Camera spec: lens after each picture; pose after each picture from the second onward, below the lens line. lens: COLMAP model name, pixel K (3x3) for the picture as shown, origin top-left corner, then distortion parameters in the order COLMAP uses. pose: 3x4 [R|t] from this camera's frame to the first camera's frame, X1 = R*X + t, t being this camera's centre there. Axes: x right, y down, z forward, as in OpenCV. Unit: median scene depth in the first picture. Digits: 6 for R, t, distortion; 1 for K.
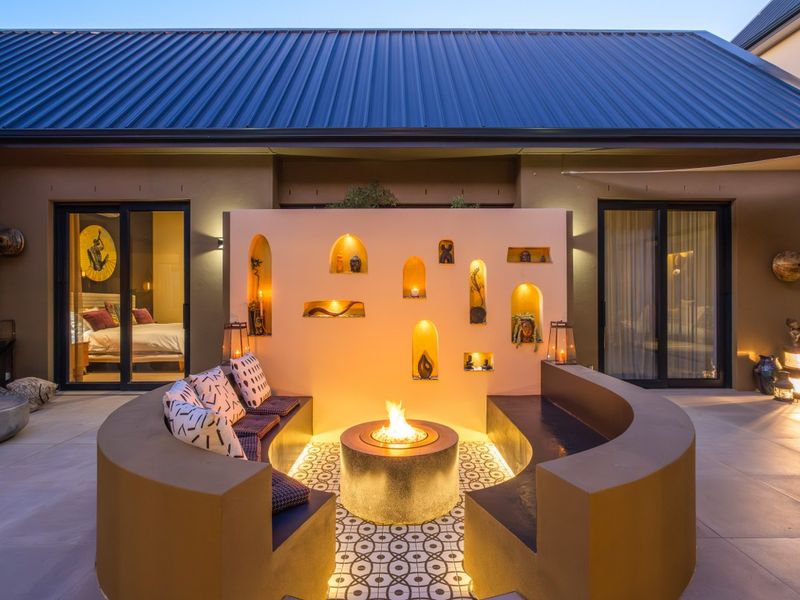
lens RADIAL K [[428.4, 0, 404.3], [0, 428.4, 298.5], [0, 0, 1]] dist [-0.001019, 0.000341]
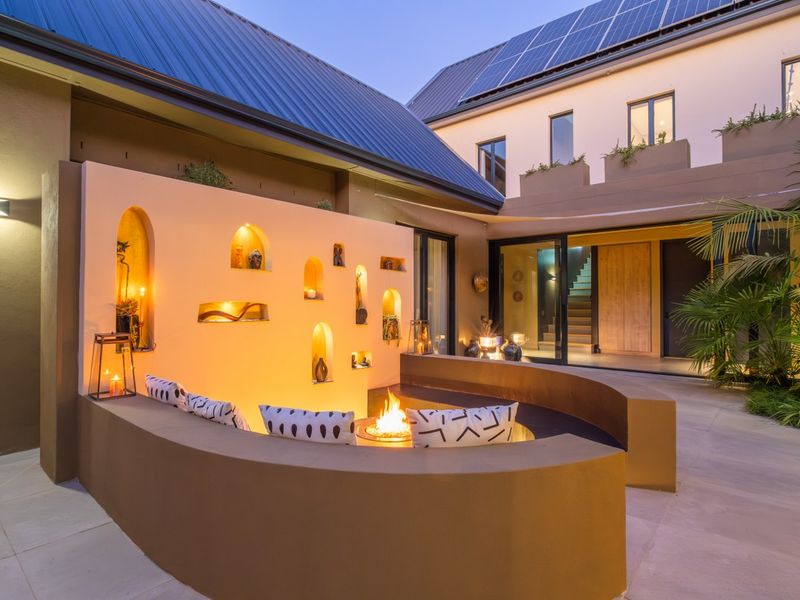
lens RADIAL K [[428.4, 0, 404.3], [0, 428.4, 298.5], [0, 0, 1]] dist [-0.001019, 0.000341]
pose [[0.663807, 0.013779, 0.747777, -0.559276], [-0.006265, 0.999898, -0.012862, 0.007061], [-0.747878, 0.003853, 0.663825, 0.201740]]
